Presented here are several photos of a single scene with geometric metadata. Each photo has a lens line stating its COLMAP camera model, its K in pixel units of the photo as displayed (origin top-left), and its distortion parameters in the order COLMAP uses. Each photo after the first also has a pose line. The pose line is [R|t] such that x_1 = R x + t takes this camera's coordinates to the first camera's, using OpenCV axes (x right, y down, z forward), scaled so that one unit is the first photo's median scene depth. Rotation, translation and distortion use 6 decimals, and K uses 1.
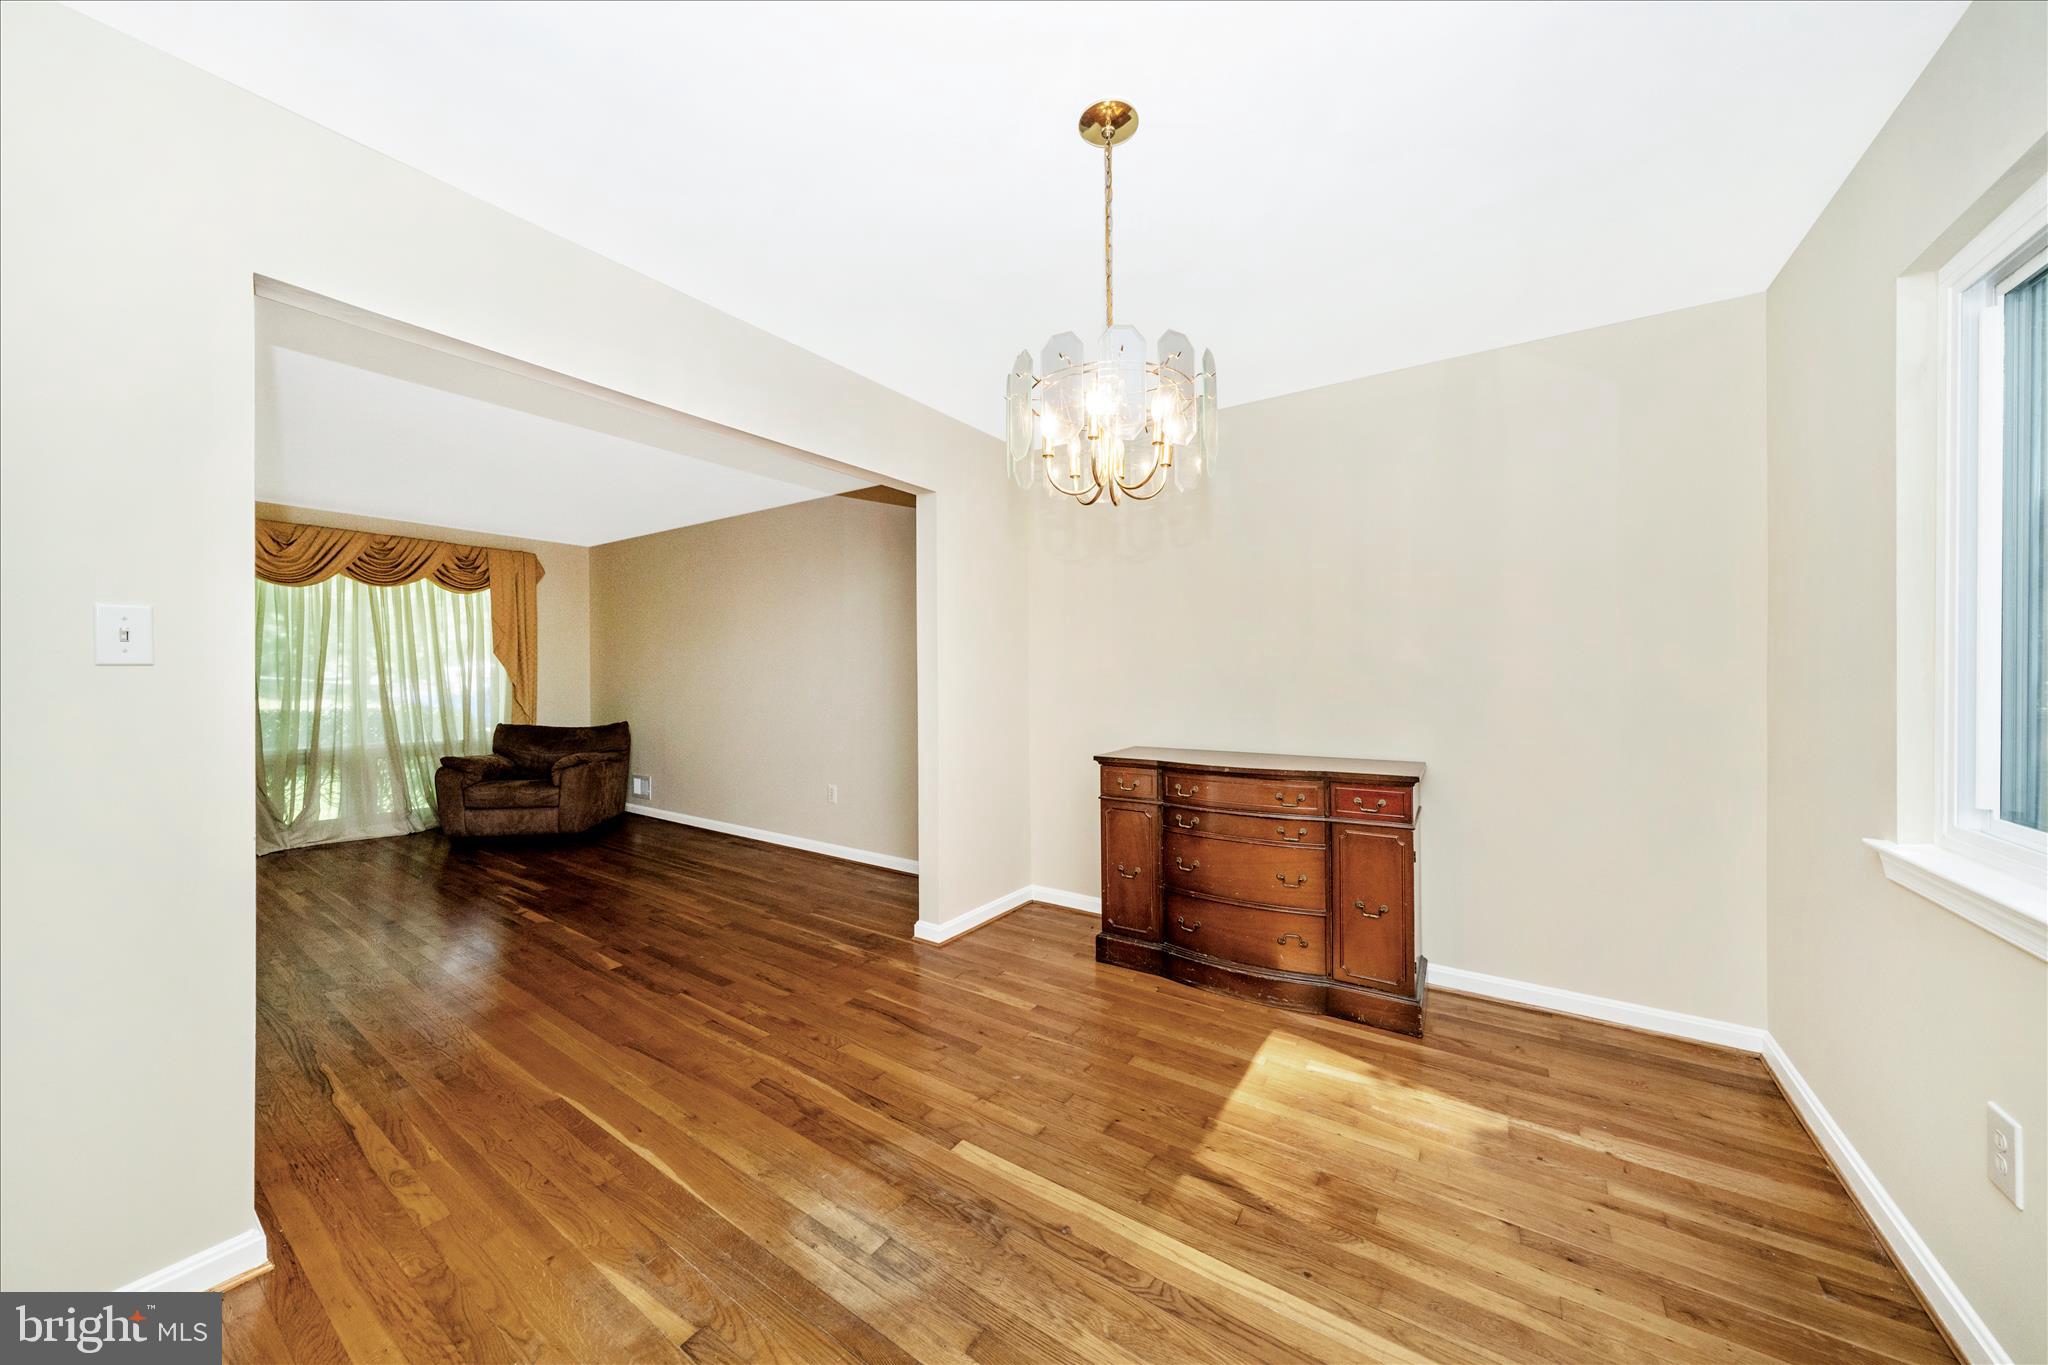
lens RADIAL K [[724.1, 0, 1031.9], [0, 724.1, 662.3], [0, 0, 1]] dist [-0.004922, 0.001103]
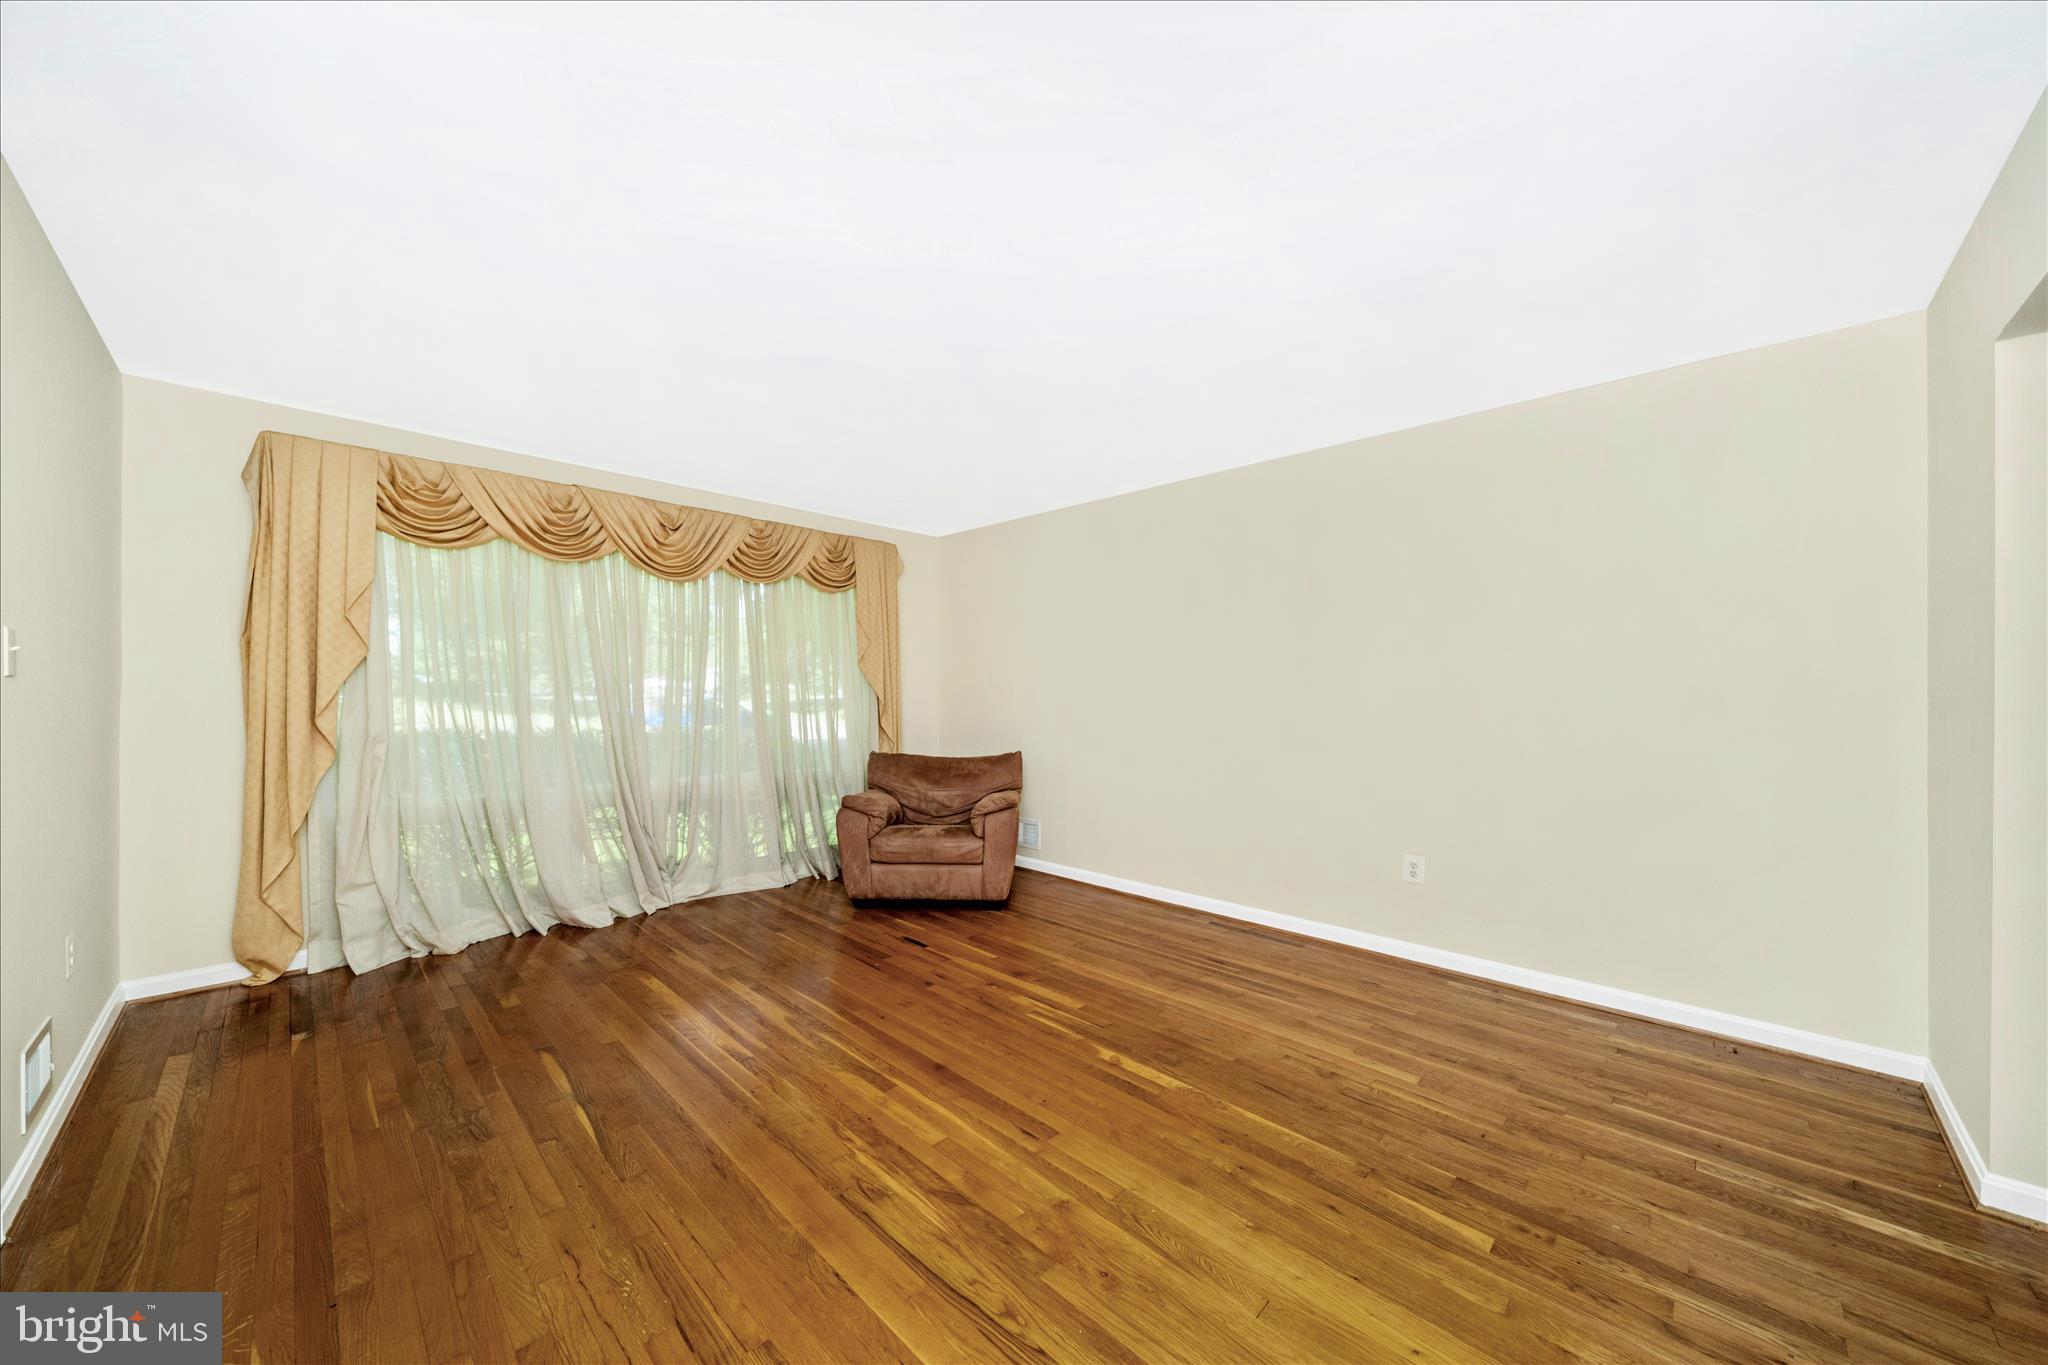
lens RADIAL K [[724.1, 0, 1040.4], [0, 724.1, 676.1], [0, 0, 1]] dist [-0.004922, 0.001103]
pose [[0.988323, 0.006867, -0.152217, -0.476783], [-0.008749, 0.999893, -0.011695, 0.008243], [0.152120, 0.012890, 0.988278, 0.244687]]
